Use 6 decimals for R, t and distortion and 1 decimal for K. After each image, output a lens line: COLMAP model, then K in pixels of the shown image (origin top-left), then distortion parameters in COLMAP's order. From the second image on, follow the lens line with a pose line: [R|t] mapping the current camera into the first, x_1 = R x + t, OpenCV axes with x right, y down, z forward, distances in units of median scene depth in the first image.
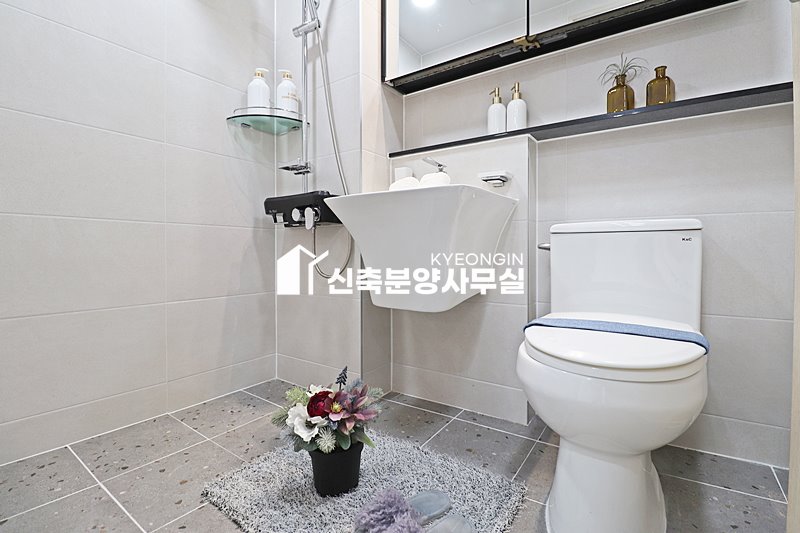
lens RADIAL K [[372.9, 0, 400.5], [0, 372.9, 255.5], [0, 0, 1]] dist [0.004123, -0.014005]
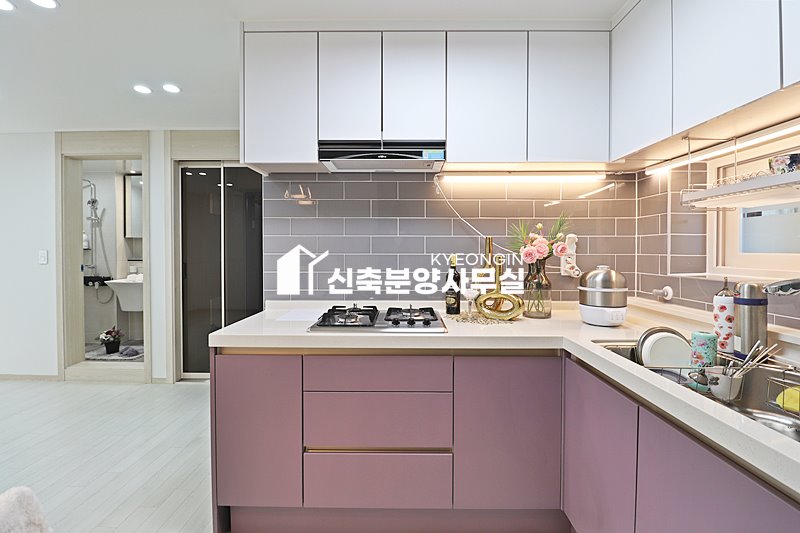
lens RADIAL K [[372.9, 0, 400.5], [0, 372.9, 255.5], [0, 0, 1]] dist [0.004123, -0.014005]
pose [[0.825708, -0.004373, 0.564080, 0.102273], [0.001274, 0.999982, 0.005889, -0.344351], [-0.564096, -0.004144, 0.825699, -2.904517]]
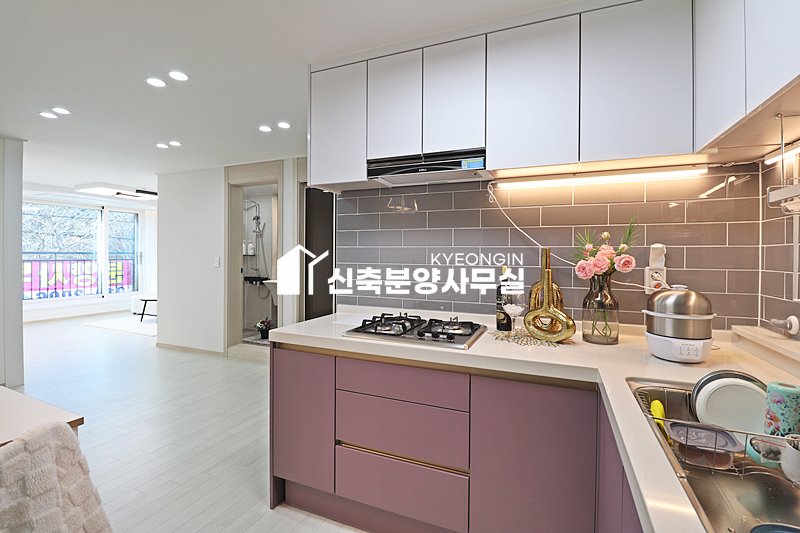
lens RADIAL K [[372.9, 0, 400.5], [0, 372.9, 255.5], [0, 0, 1]] dist [0.004123, -0.014005]
pose [[0.979708, 0.008613, 0.200243, 0.425642], [-0.007517, 0.999952, -0.006234, -0.367339], [-0.200287, 0.004602, 0.979726, -3.065172]]
